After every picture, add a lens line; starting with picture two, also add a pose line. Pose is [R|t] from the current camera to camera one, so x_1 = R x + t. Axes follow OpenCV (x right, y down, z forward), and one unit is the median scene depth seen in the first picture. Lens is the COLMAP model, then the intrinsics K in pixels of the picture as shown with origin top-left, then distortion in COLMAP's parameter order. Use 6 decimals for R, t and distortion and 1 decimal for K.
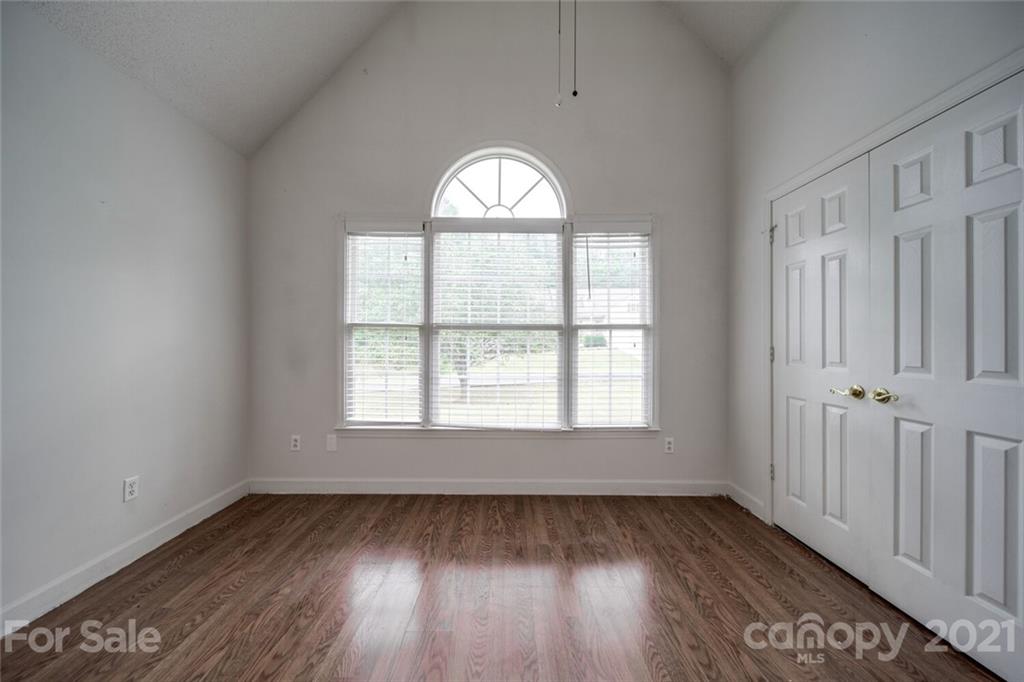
lens RADIAL K [[362.5, 0, 512.7], [0, 362.5, 340.2], [0, 0, 1]] dist [0.001161, -0.000130]
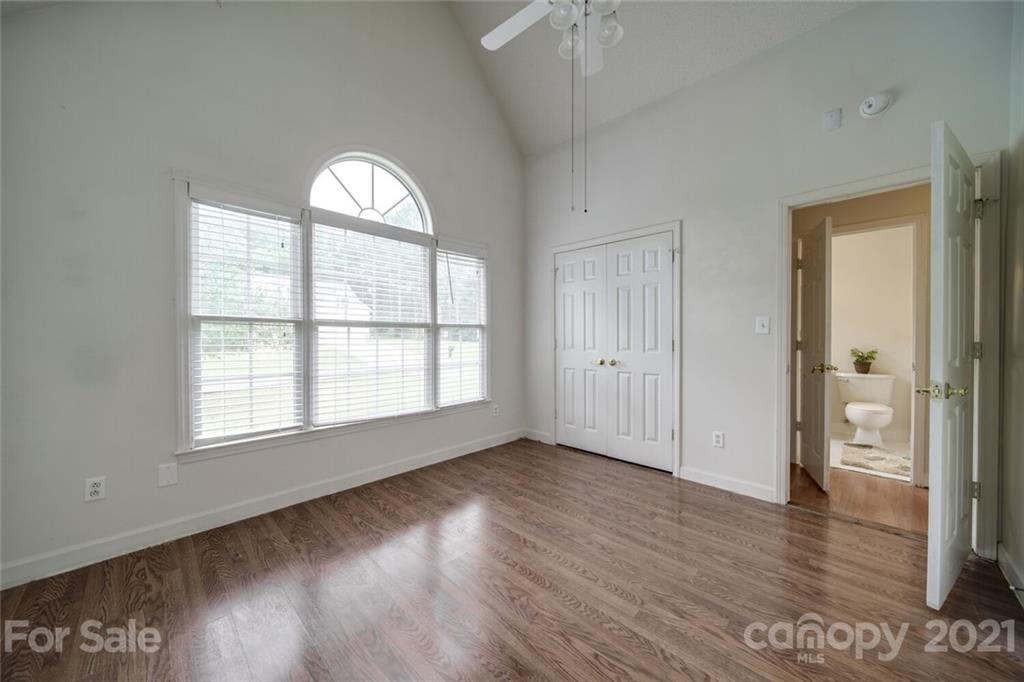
lens RADIAL K [[362.5, 0, 501.5], [0, 362.5, 341.4], [0, 0, 1]] dist [0.001161, -0.000130]
pose [[0.707463, -0.012464, 0.706640, -0.547830], [0.002332, 0.999880, 0.015301, -0.001549], [-0.706746, -0.009177, 0.707407, -0.017214]]
